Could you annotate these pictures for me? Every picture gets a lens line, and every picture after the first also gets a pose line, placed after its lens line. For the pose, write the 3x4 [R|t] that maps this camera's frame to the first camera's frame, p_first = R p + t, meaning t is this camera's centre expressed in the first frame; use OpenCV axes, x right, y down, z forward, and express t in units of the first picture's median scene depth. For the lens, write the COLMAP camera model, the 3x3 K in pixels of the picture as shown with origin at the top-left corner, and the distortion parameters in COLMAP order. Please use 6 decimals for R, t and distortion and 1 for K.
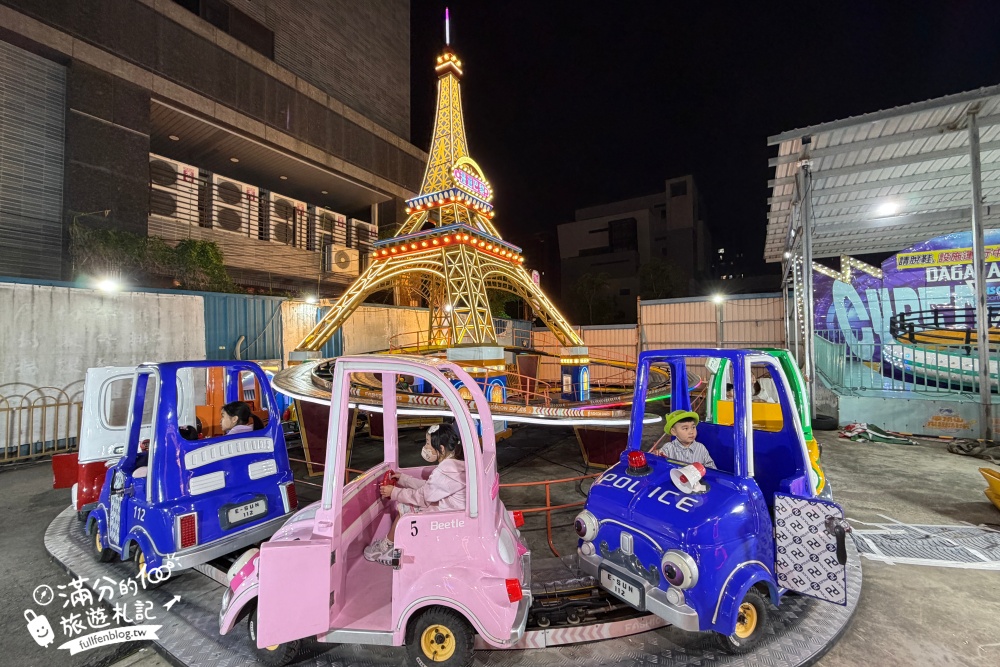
lens RADIAL K [[410.4, 0, 500.0], [0, 410.4, 333.5], [0, 0, 1]] dist [-0.001653, -0.000299]
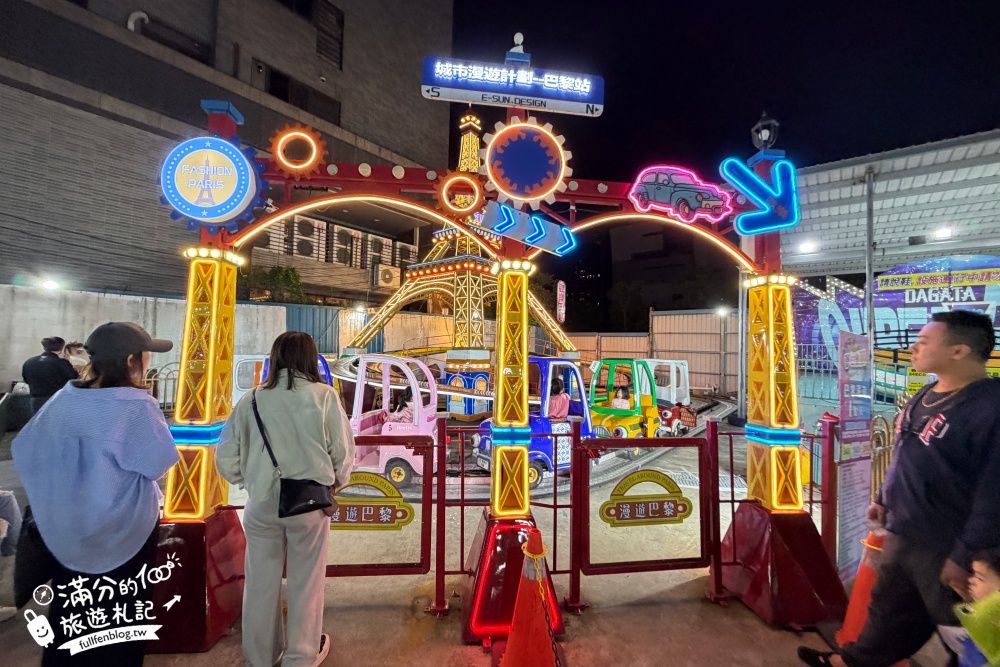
lens RADIAL K [[414.4, 0, 500.0], [0, 414.4, 333.5], [0, 0, 1]] dist [0.001211, 0.000347]
pose [[0.989525, 0.029572, -0.141302, 0.154163], [-0.029680, 0.999559, 0.001339, -0.016799], [0.141279, 0.002869, 0.989966, -0.226095]]
